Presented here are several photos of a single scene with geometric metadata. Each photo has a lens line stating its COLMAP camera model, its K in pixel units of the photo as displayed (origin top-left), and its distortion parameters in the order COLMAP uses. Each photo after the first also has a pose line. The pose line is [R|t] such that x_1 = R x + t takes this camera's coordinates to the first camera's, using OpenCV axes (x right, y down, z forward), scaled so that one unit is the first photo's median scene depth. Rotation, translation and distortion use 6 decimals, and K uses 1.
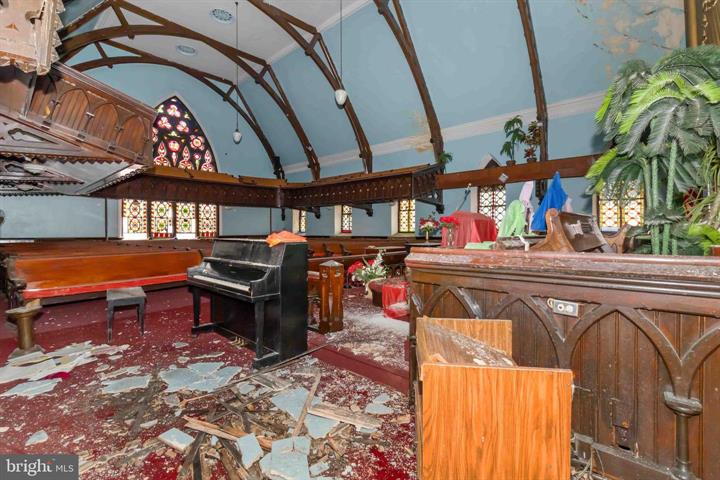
lens RADIAL K [[331.9, 0, 359.7], [0, 331.9, 239.0], [0, 0, 1]] dist [-0.003284, 0.000146]
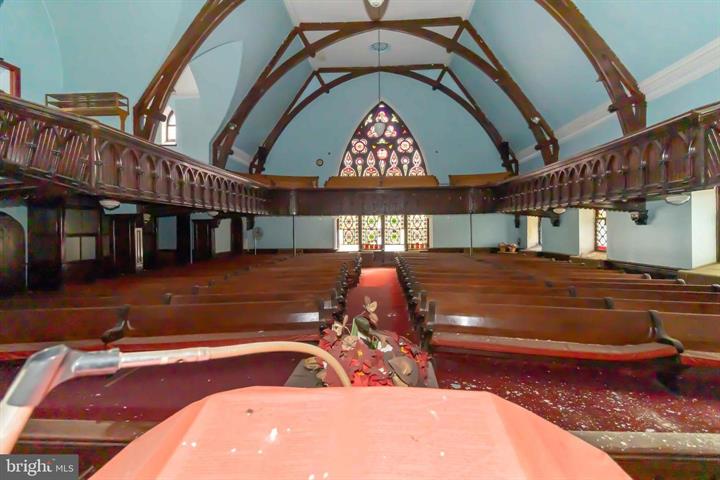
lens RADIAL K [[331.9, 0, 358.7], [0, 331.9, 235.0], [0, 0, 1]] dist [-0.003284, 0.000146]
pose [[0.642281, 0.005219, -0.766452, 0.130443], [-0.012544, 0.999914, -0.003703, -0.041437], [0.766367, 0.011993, 0.642291, 0.332027]]
